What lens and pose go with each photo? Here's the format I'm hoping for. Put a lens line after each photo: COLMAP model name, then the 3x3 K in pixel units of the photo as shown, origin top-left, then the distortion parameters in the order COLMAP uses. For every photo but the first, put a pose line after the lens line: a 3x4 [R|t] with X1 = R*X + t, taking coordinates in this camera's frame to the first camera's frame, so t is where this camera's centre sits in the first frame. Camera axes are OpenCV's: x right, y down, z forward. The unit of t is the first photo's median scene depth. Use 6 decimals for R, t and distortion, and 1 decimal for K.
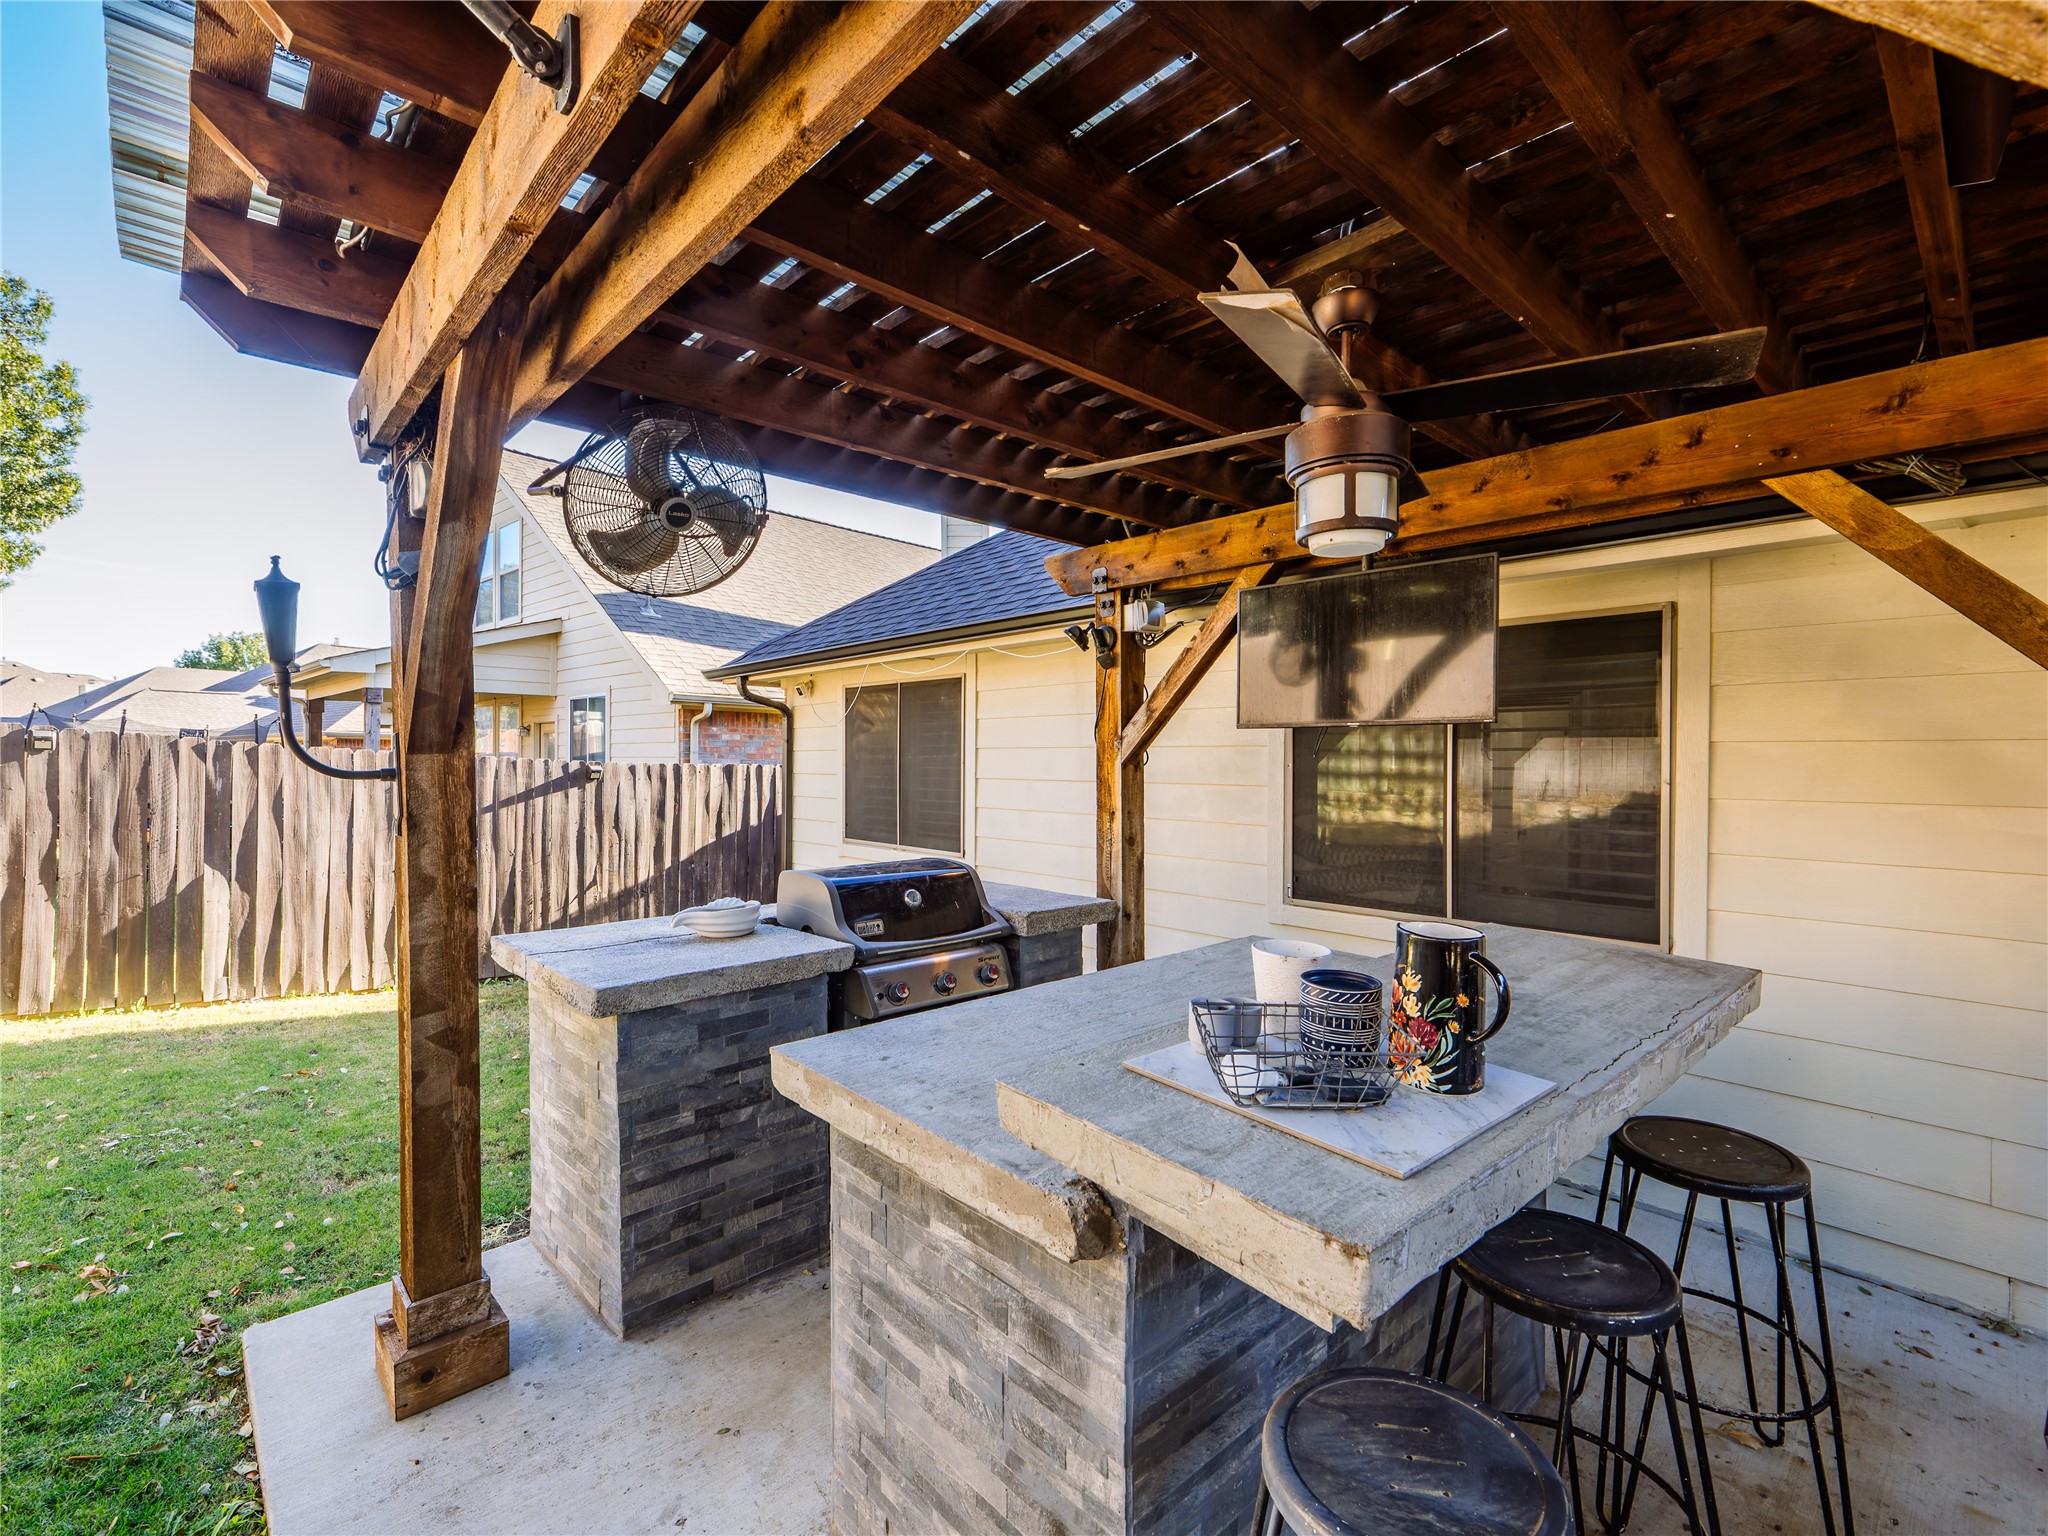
lens RADIAL K [[942.9, 0, 1024.0], [0, 942.9, 768.0], [0, 0, 1]] dist [0.004947, 0.000190]
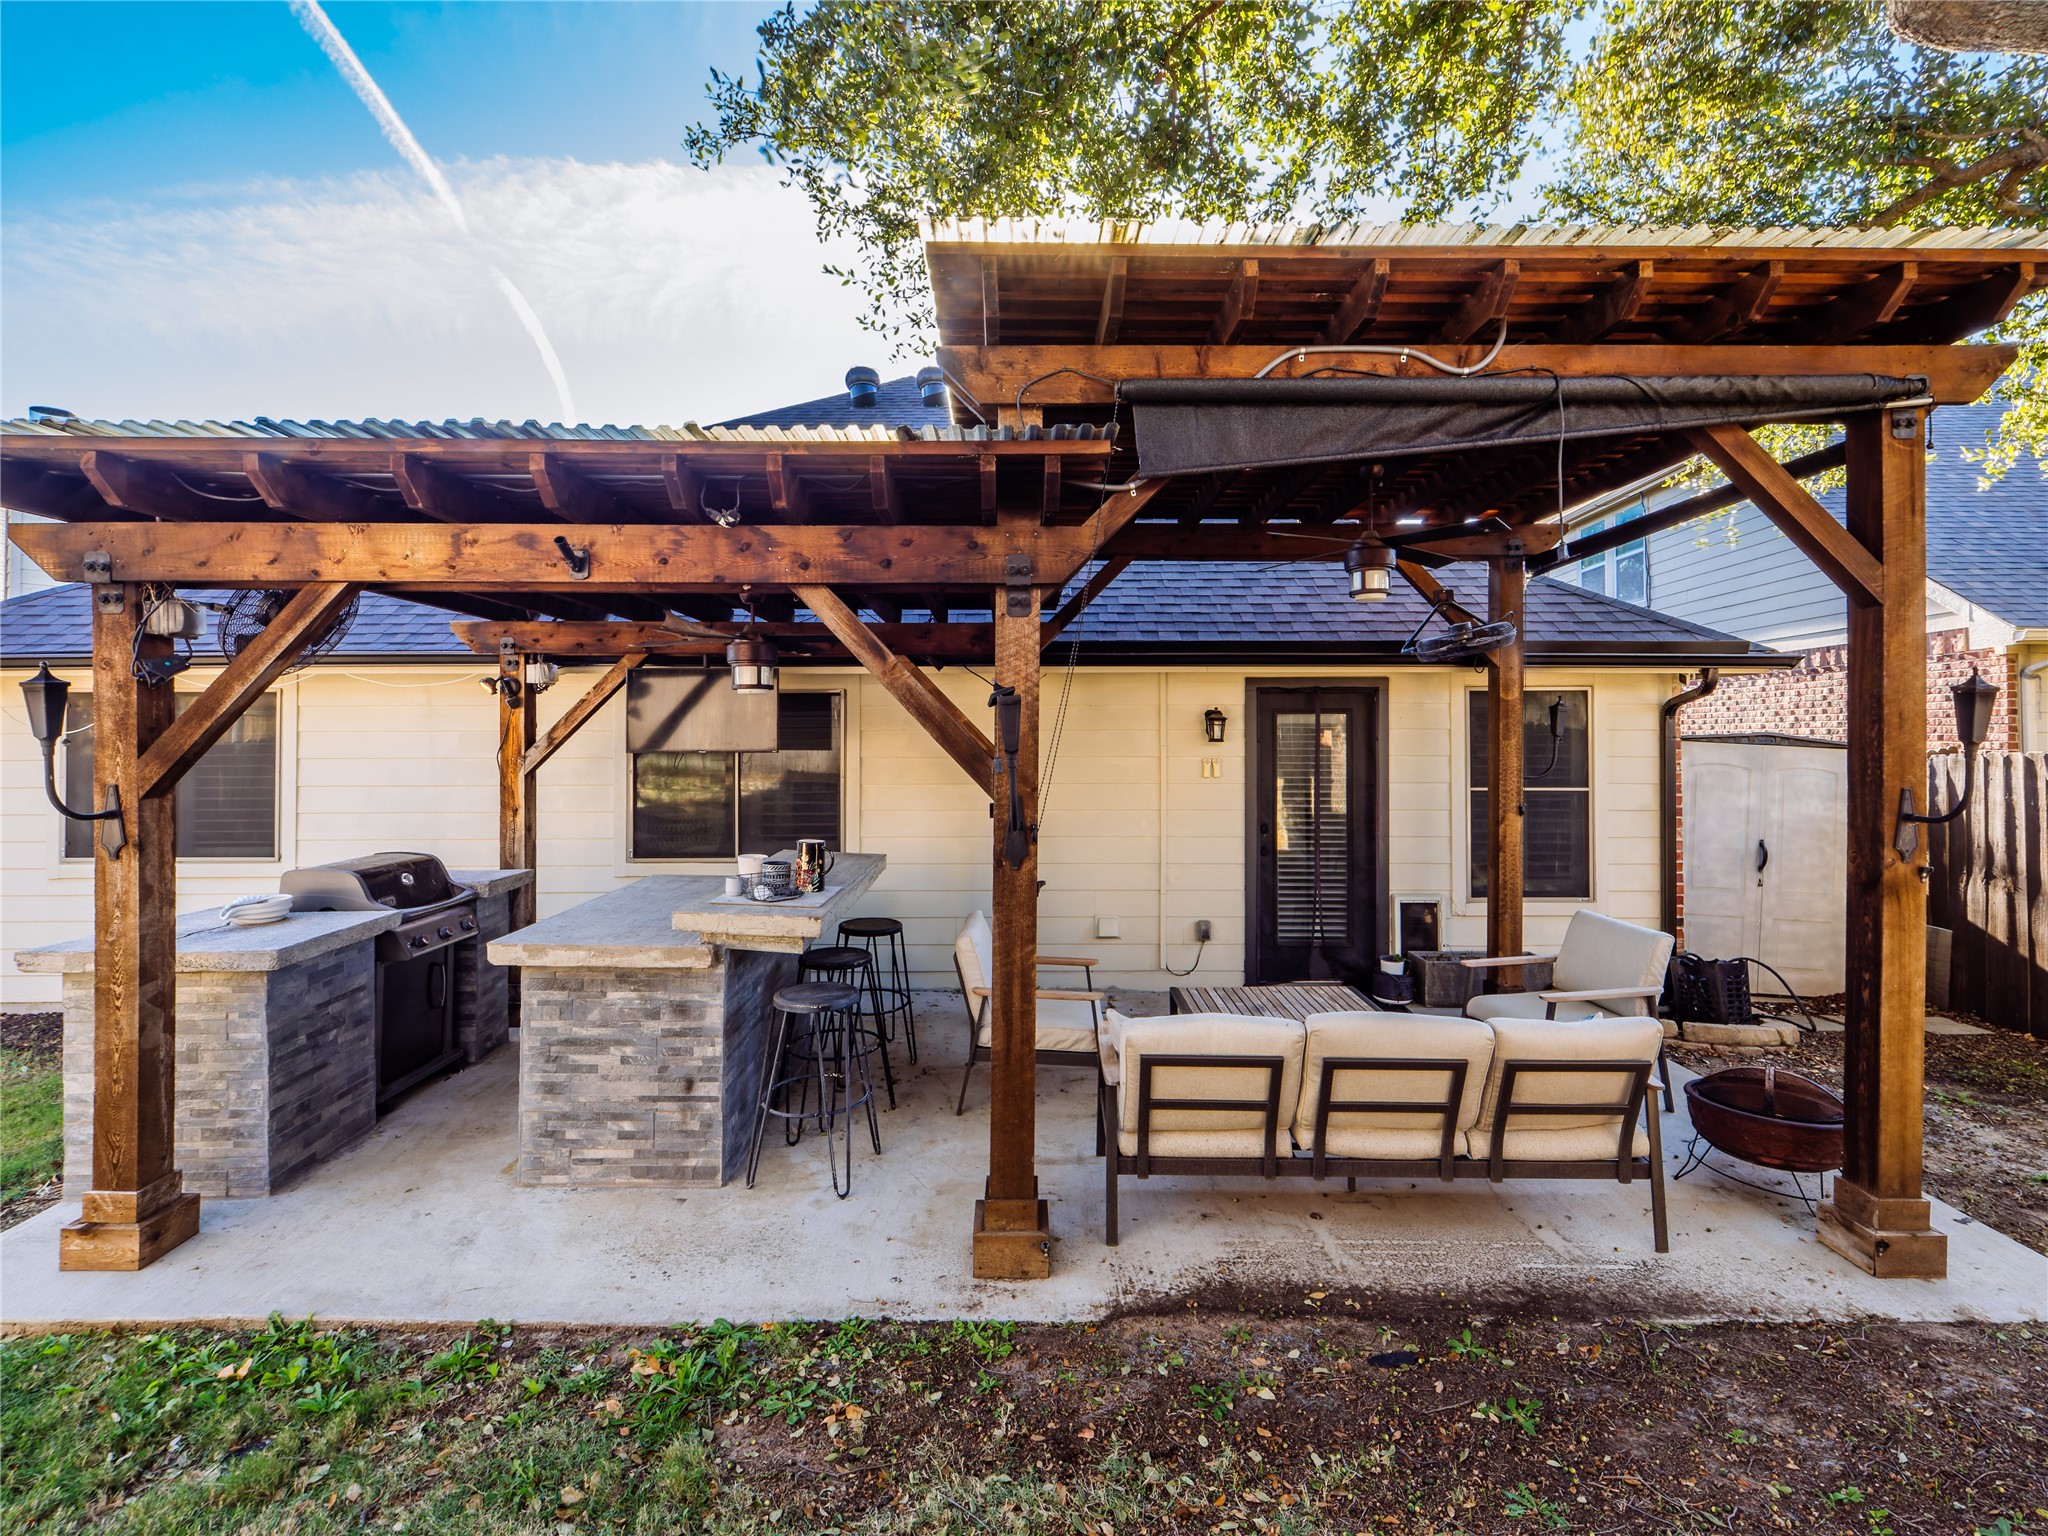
lens RADIAL K [[942.9, 0, 1024.0], [0, 942.9, 768.0], [0, 0, 1]] dist [0.004947, 0.000190]
pose [[0.670192, -0.029561, 0.741599, -0.707531], [0.010636, 0.999486, 0.030228, -0.078845], [-0.742112, -0.012371, 0.670162, -0.813281]]
